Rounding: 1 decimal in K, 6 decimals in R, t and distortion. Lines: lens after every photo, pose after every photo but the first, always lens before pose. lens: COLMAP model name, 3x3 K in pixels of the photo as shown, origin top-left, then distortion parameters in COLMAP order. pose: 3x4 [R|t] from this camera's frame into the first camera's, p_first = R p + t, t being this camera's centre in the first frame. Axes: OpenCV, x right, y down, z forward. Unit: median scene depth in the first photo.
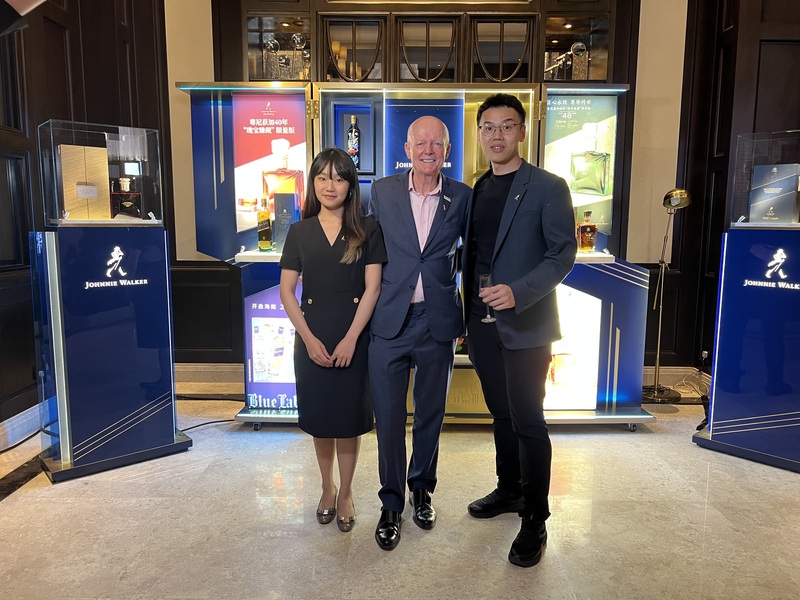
lens RADIAL K [[621.5, 0, 400.0], [0, 621.5, 300.0], [0, 0, 1]] dist [0.057688, -0.086639]
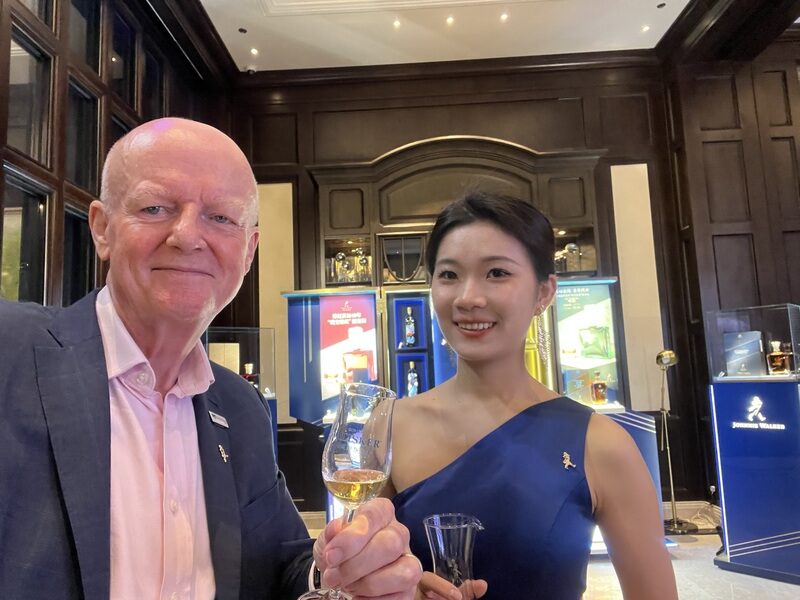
lens RADIAL K [[574.5, 0, 384.8], [0, 574.5, 302.2], [0, 0, 1]] dist [0.033023, -0.040053]
pose [[0.998323, -0.047378, -0.033262, -0.083618], [0.037395, 0.966426, -0.254211, 0.002718], [0.044189, 0.252540, 0.966577, -0.183571]]
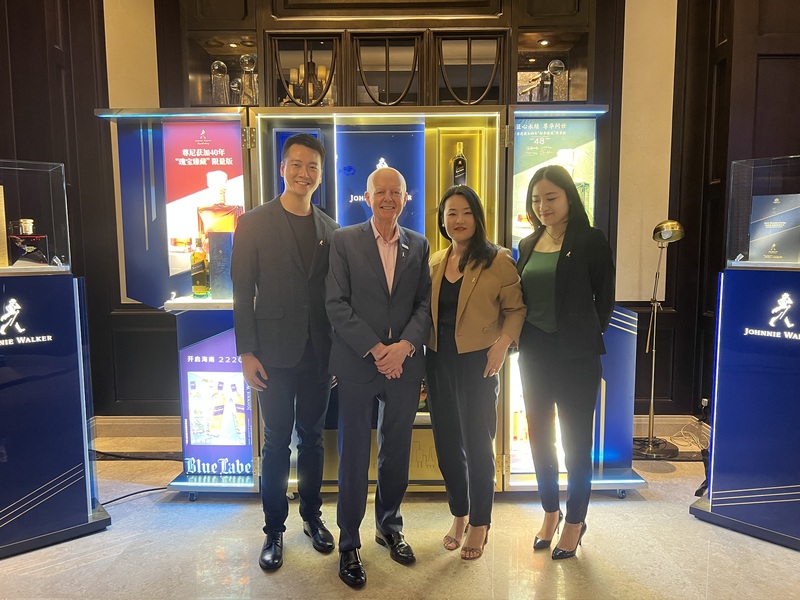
lens RADIAL K [[623.6, 0, 399.3], [0, 623.6, 308.6], [0, 0, 1]] dist [0.059382, -0.084450]
pose [[0.999912, -0.010592, -0.007933, 0.070473], [0.010391, 0.999635, -0.024950, -0.036353], [0.008194, 0.024865, 0.999657, 0.112201]]
